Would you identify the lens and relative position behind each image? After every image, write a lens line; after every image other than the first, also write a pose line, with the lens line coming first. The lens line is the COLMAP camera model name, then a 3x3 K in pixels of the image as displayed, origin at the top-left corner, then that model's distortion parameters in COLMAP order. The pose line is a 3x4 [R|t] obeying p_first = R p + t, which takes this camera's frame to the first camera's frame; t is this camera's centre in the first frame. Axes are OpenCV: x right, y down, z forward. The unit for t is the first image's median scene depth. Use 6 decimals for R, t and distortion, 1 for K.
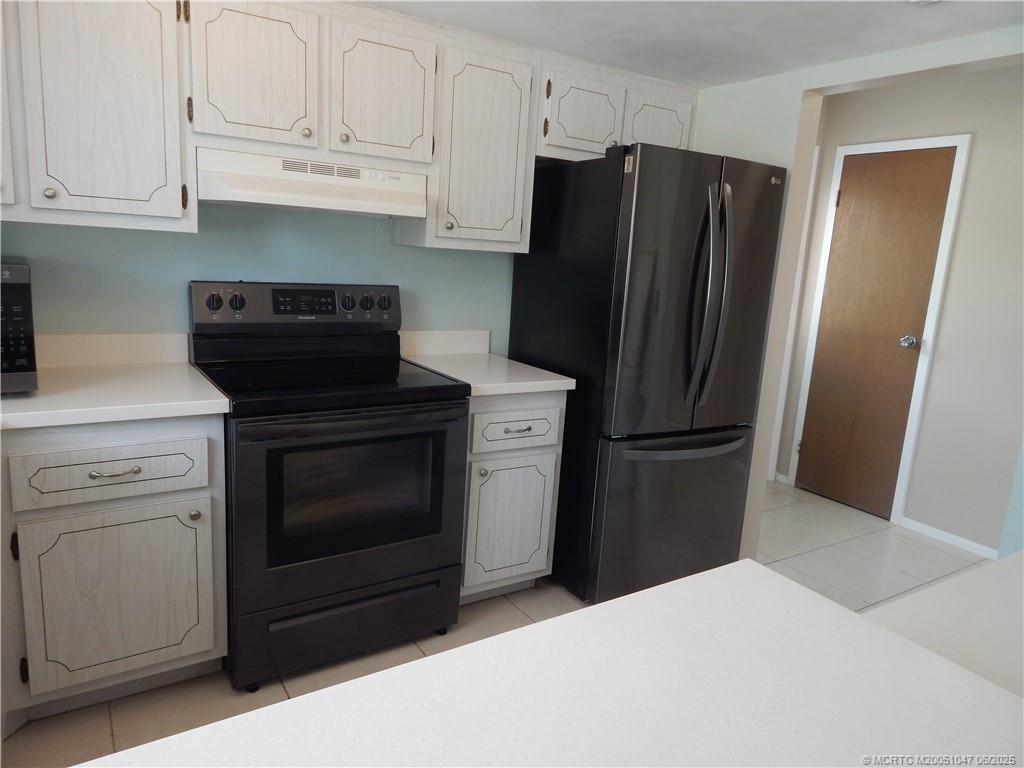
lens RADIAL K [[692.3, 0, 517.0], [0, 692.3, 383.2], [0, 0, 1]] dist [0.005750, -0.019055]
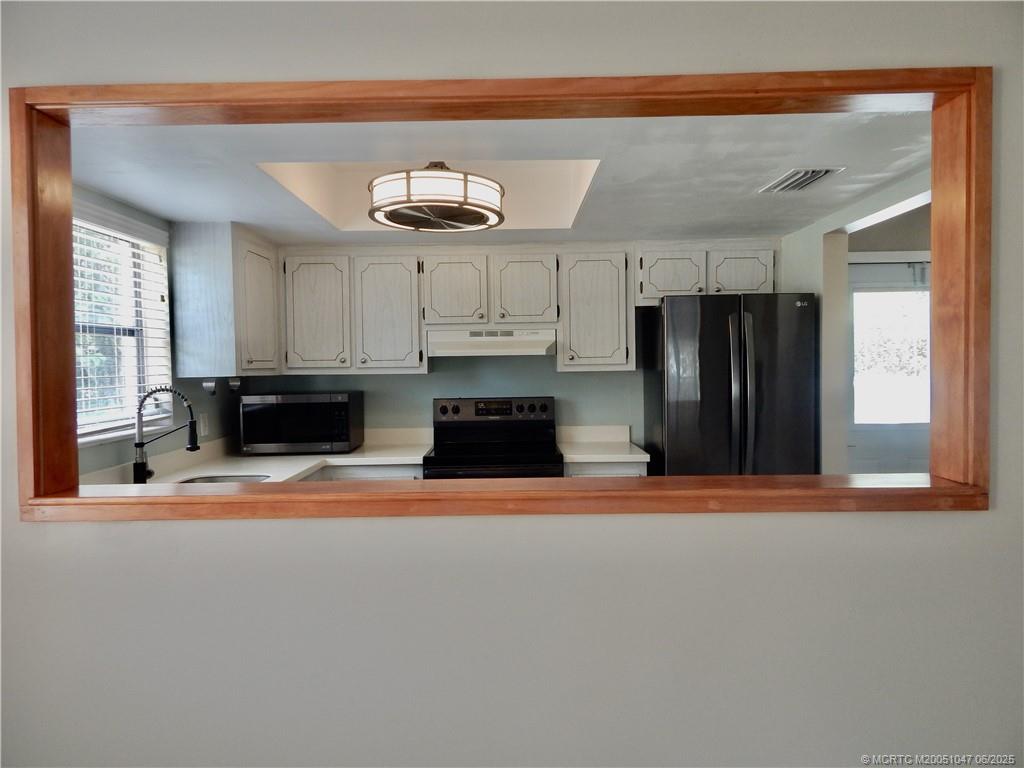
lens RADIAL K [[692.3, 0, 517.0], [0, 692.3, 383.2], [0, 0, 1]] dist [0.005750, -0.019055]
pose [[0.834121, -0.060228, -0.548283, 0.720241], [-0.037688, 0.985474, -0.165590, 0.107713], [0.550292, 0.158786, 0.819735, -0.397994]]
